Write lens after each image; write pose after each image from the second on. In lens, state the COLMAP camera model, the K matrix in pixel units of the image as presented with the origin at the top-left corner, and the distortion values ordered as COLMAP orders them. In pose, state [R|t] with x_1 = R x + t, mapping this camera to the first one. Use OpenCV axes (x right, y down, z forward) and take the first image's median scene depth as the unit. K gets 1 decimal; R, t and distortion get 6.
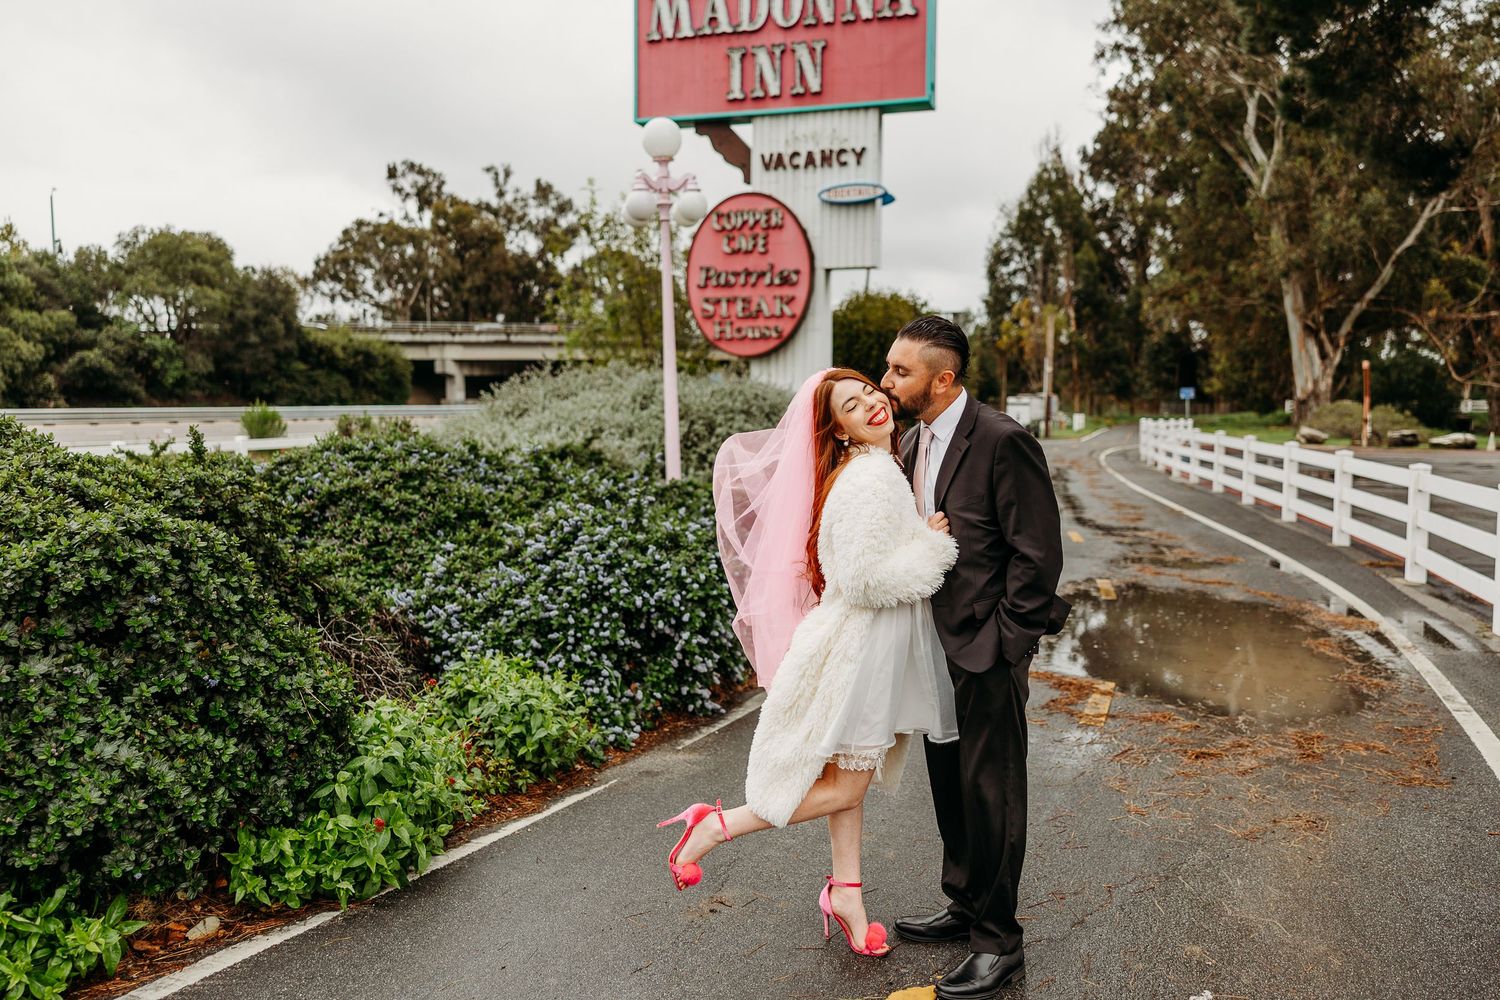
lens RADIAL K [[1165.8, 0, 747.0], [0, 1165.8, 498.1], [0, 0, 1]] dist [0.011522, -0.010610]
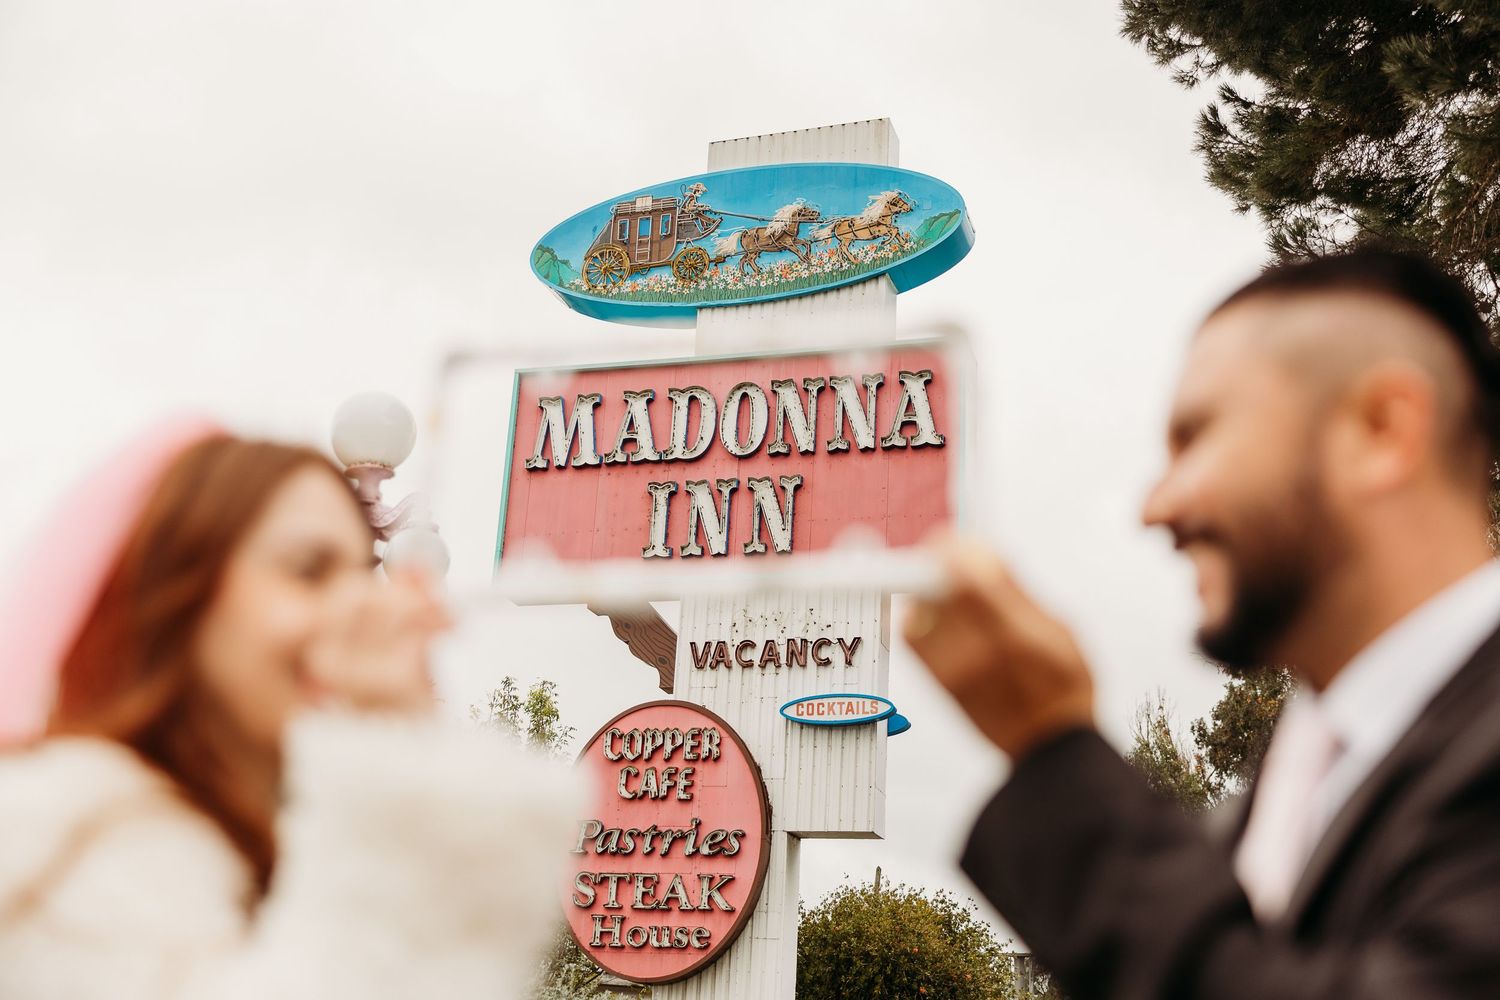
lens RADIAL K [[1669.1, 0, 764.3], [0, 1669.1, 500.8], [0, 0, 1]] dist [0.016407, 0.000000]
pose [[0.998619, 0.051072, 0.012310, 0.035203], [-0.041608, 0.911942, -0.408205, -0.005888], [-0.032074, 0.407129, 0.912807, 0.165198]]
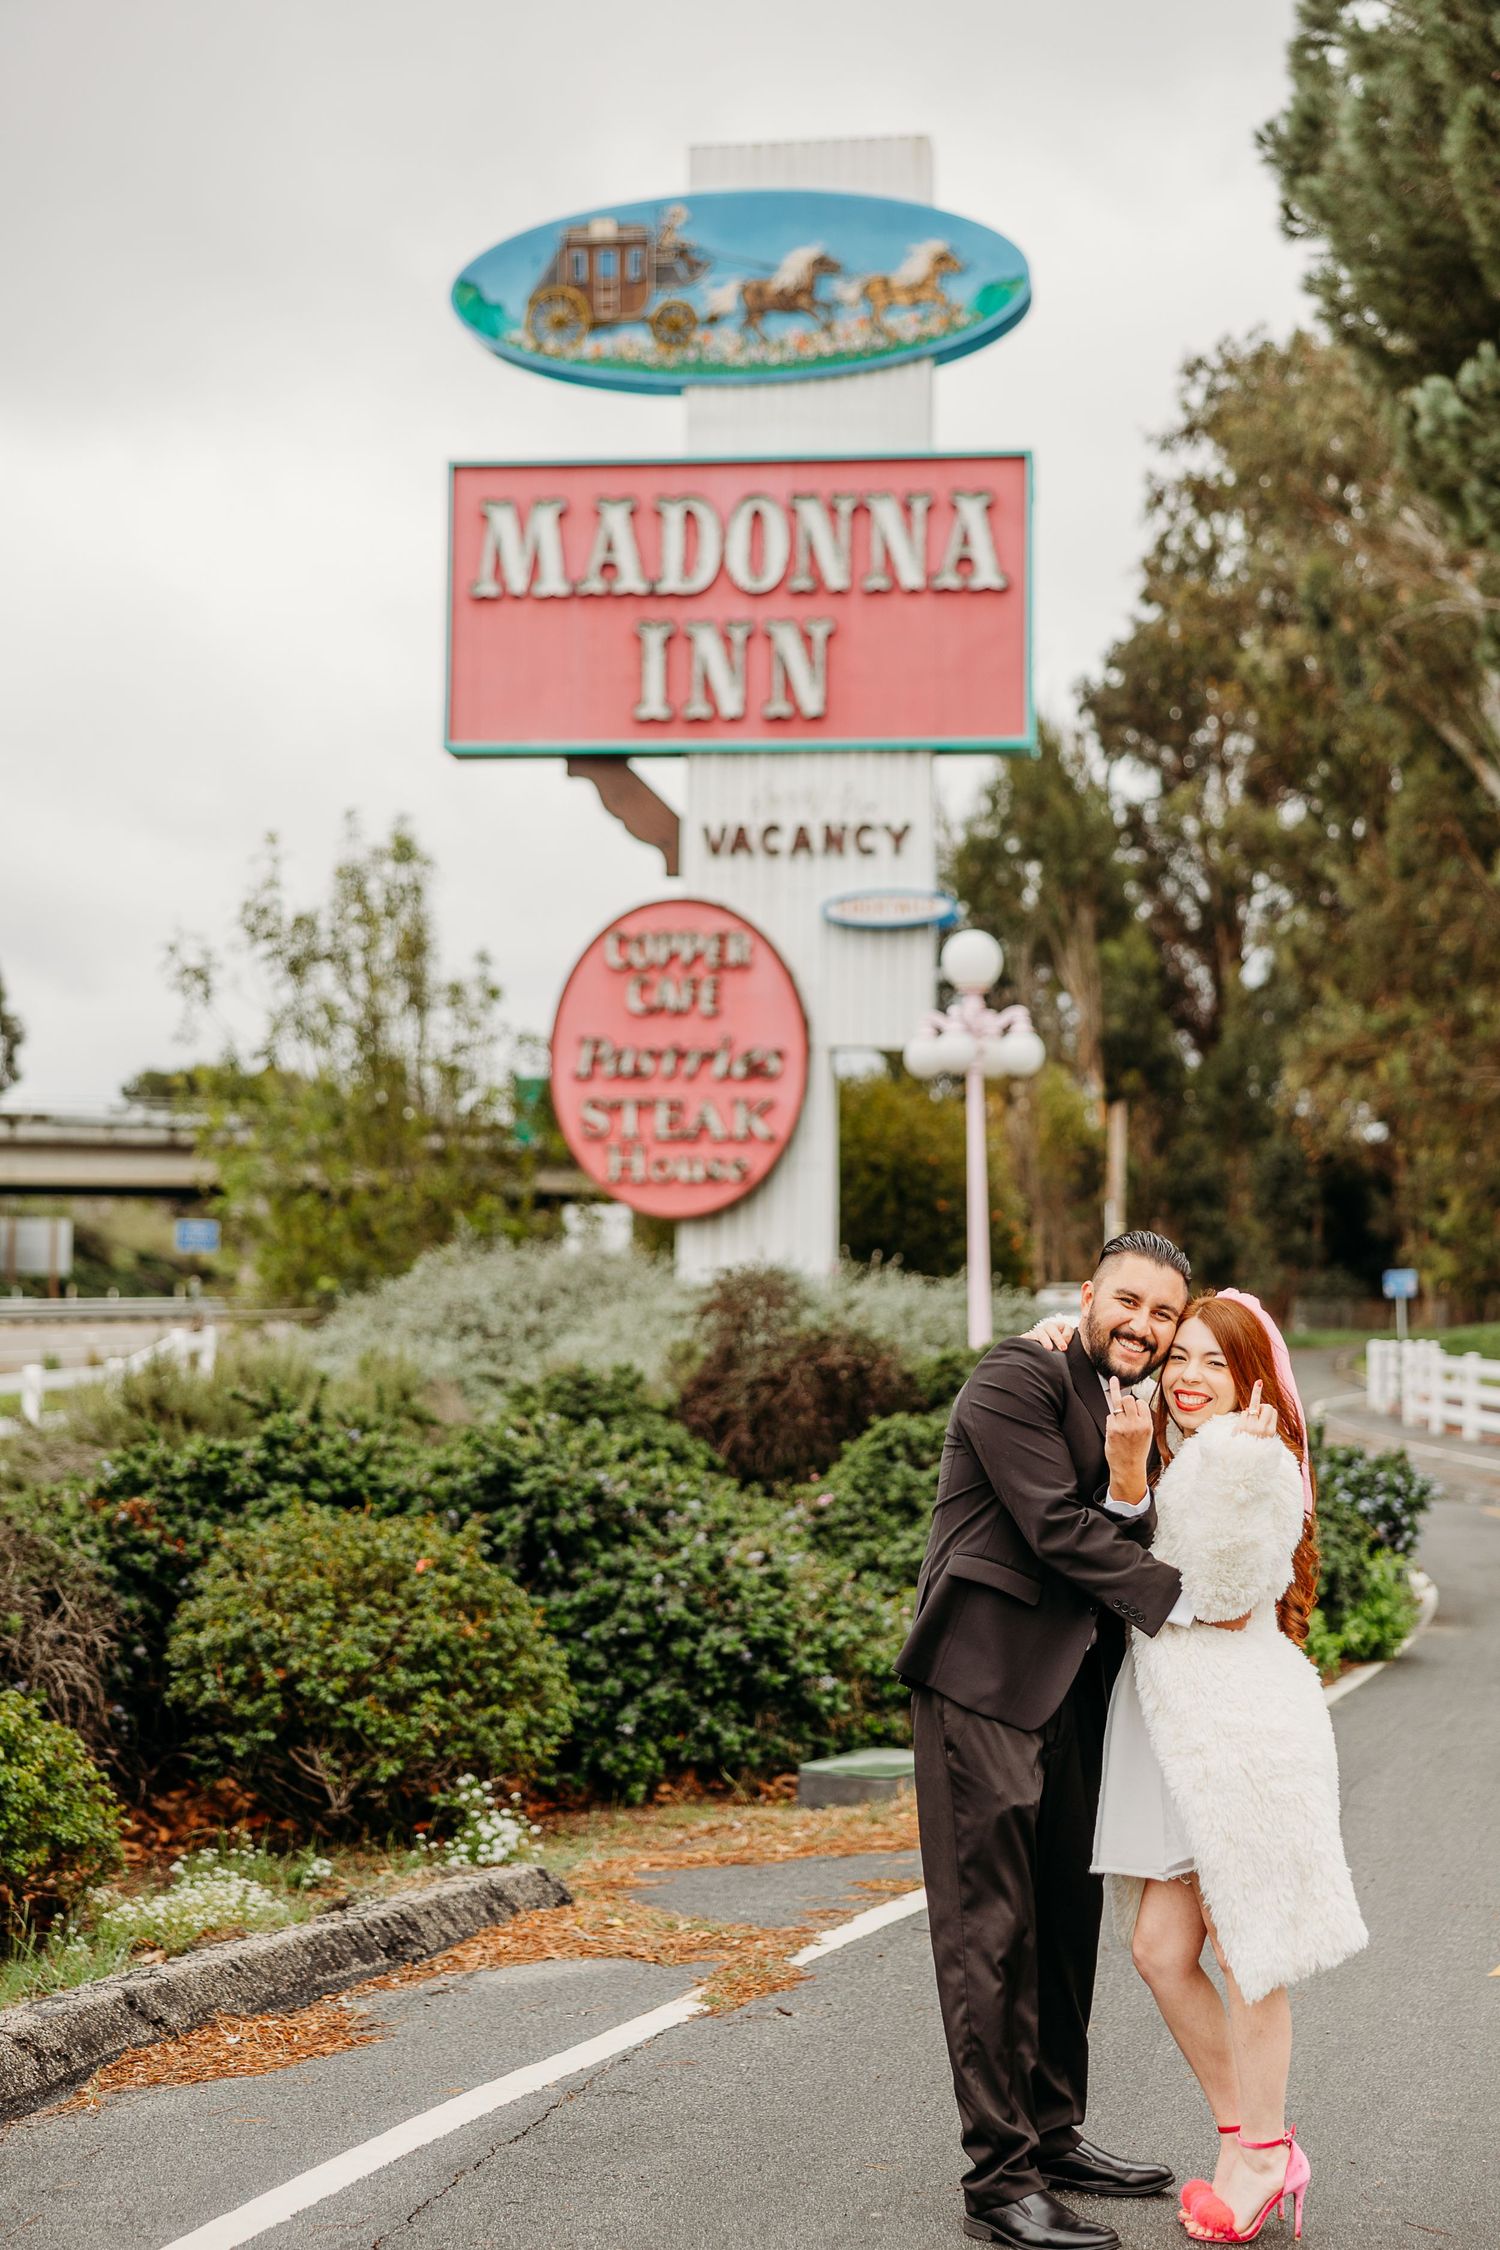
lens RADIAL K [[3312.9, 0, 747.7], [0, 3312.9, 1129.6], [0, 0, 1]] dist [-0.007959, 0.000000]
pose [[0.980039, 0.014439, 0.198279, -0.251792], [0.011485, 0.991581, -0.128974, 0.025518], [-0.198472, 0.128677, 0.971623, -0.394917]]
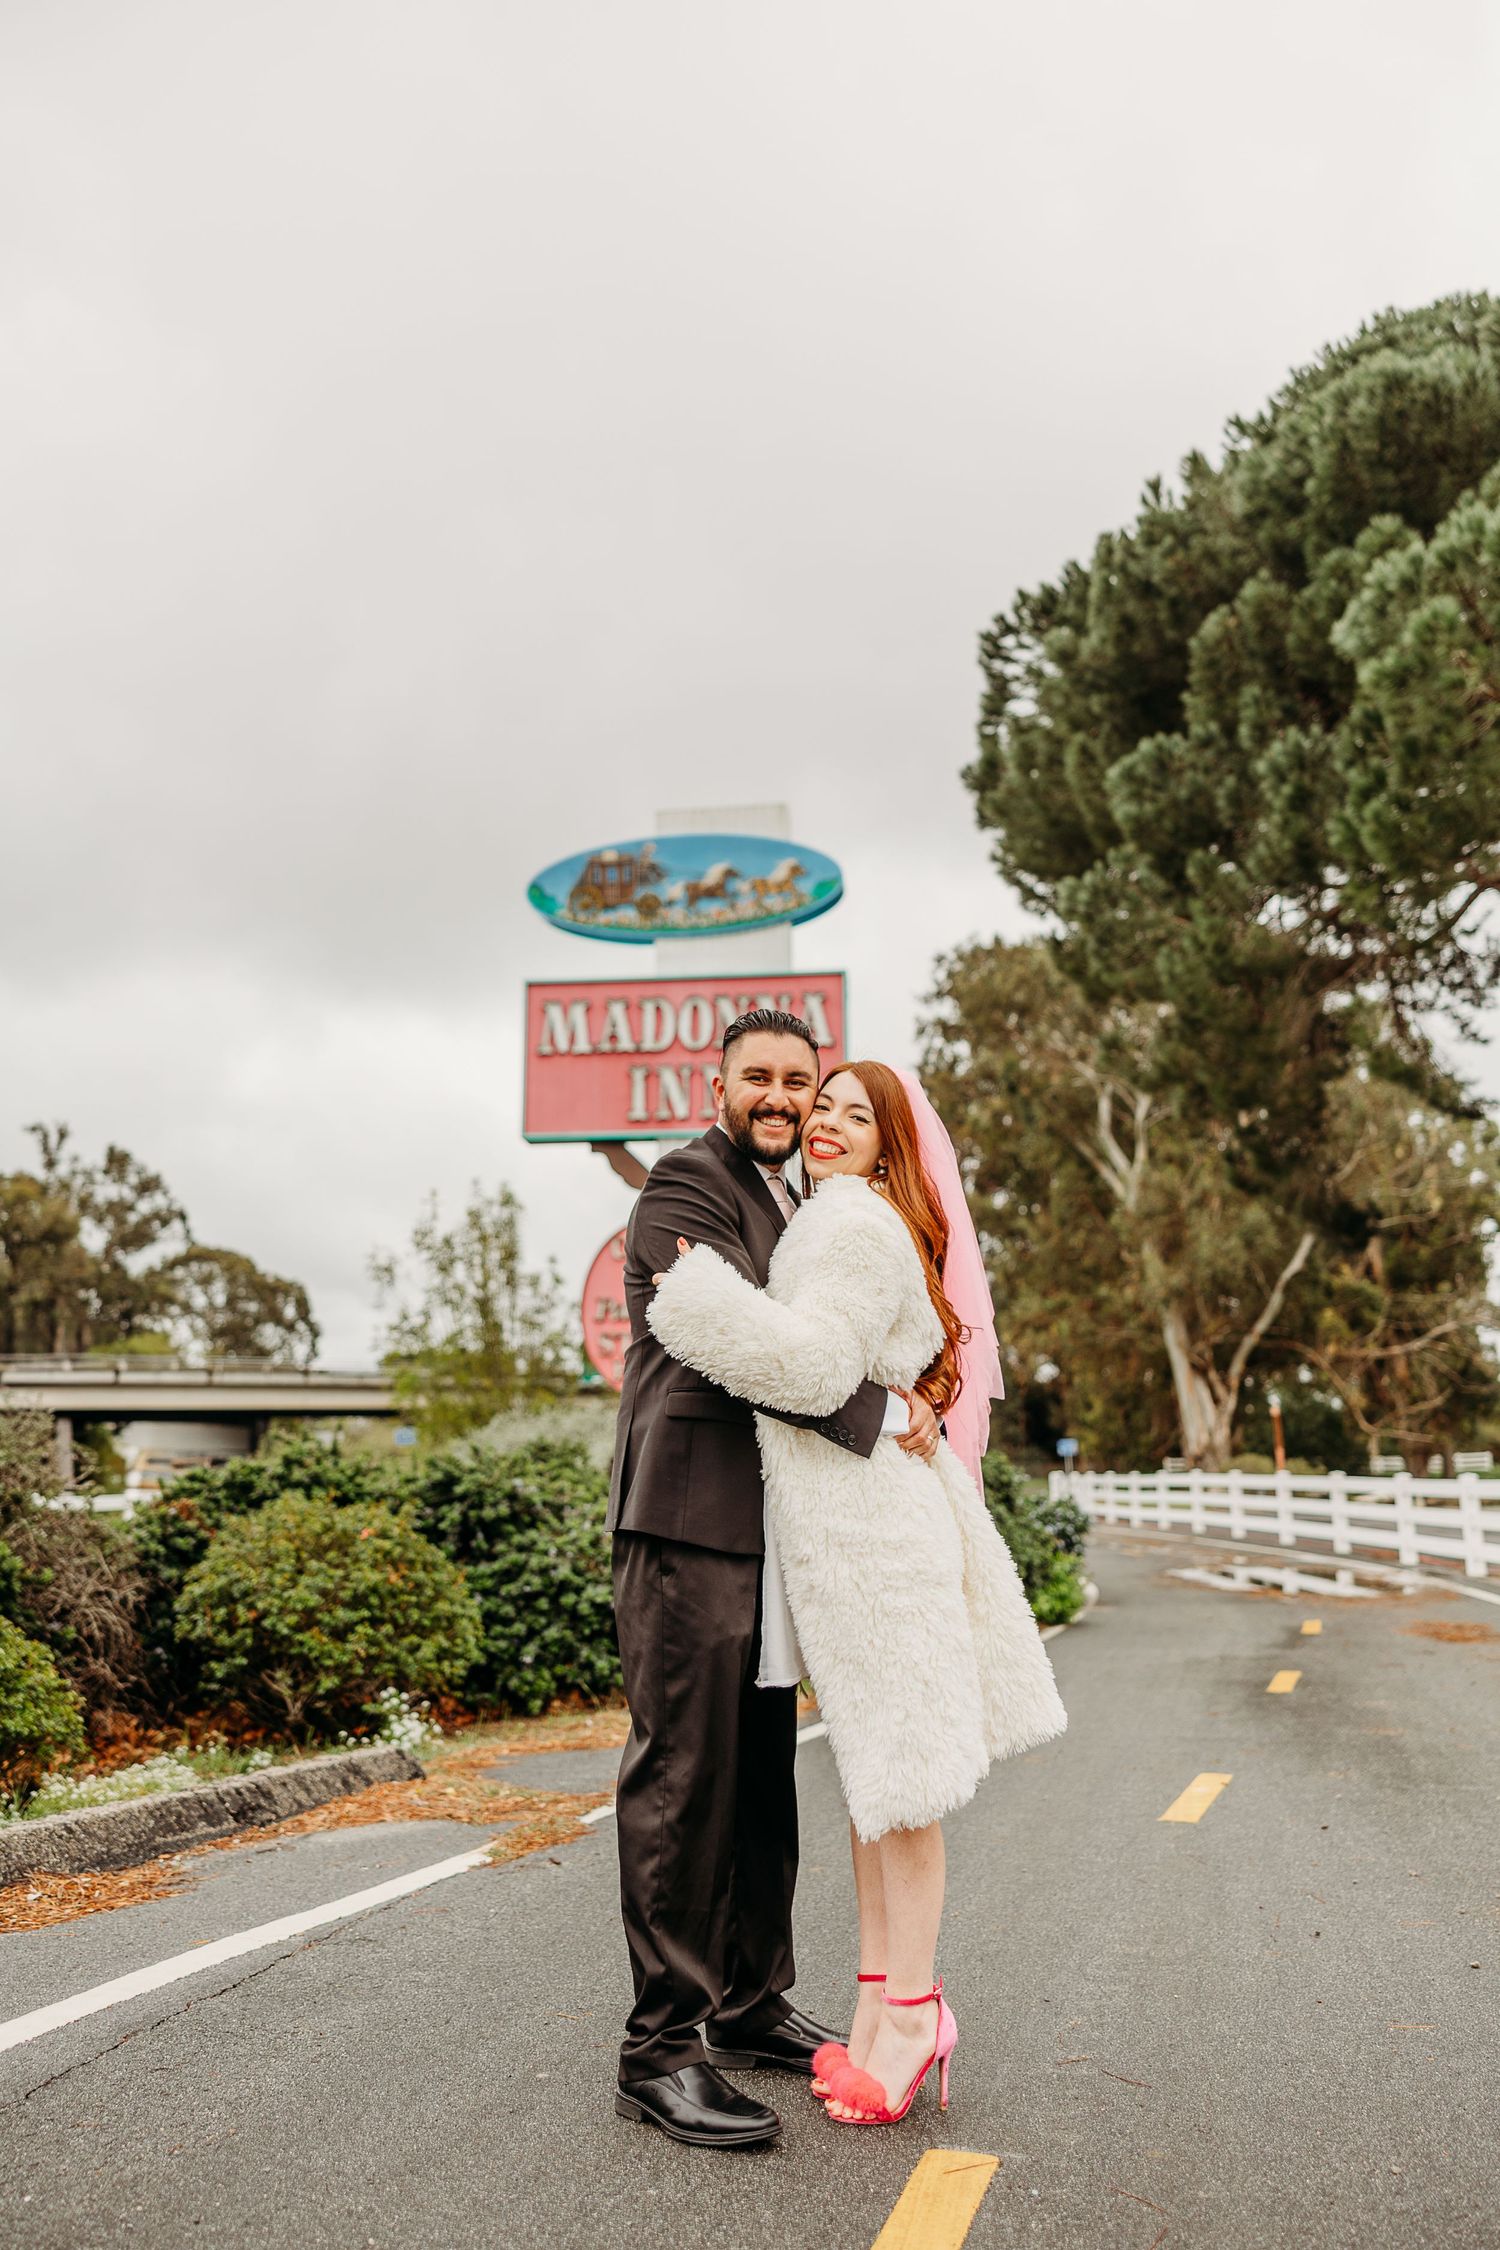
lens RADIAL K [[1748.7, 0, 742.0], [0, 1748.7, 1131.6], [0, 0, 1]] dist [0.011522, -0.010610]
pose [[0.977317, 0.030331, 0.209599, -0.215709], [0.027783, 0.962775, -0.268871, 0.039939], [-0.209952, 0.268595, 0.940094, -0.306088]]
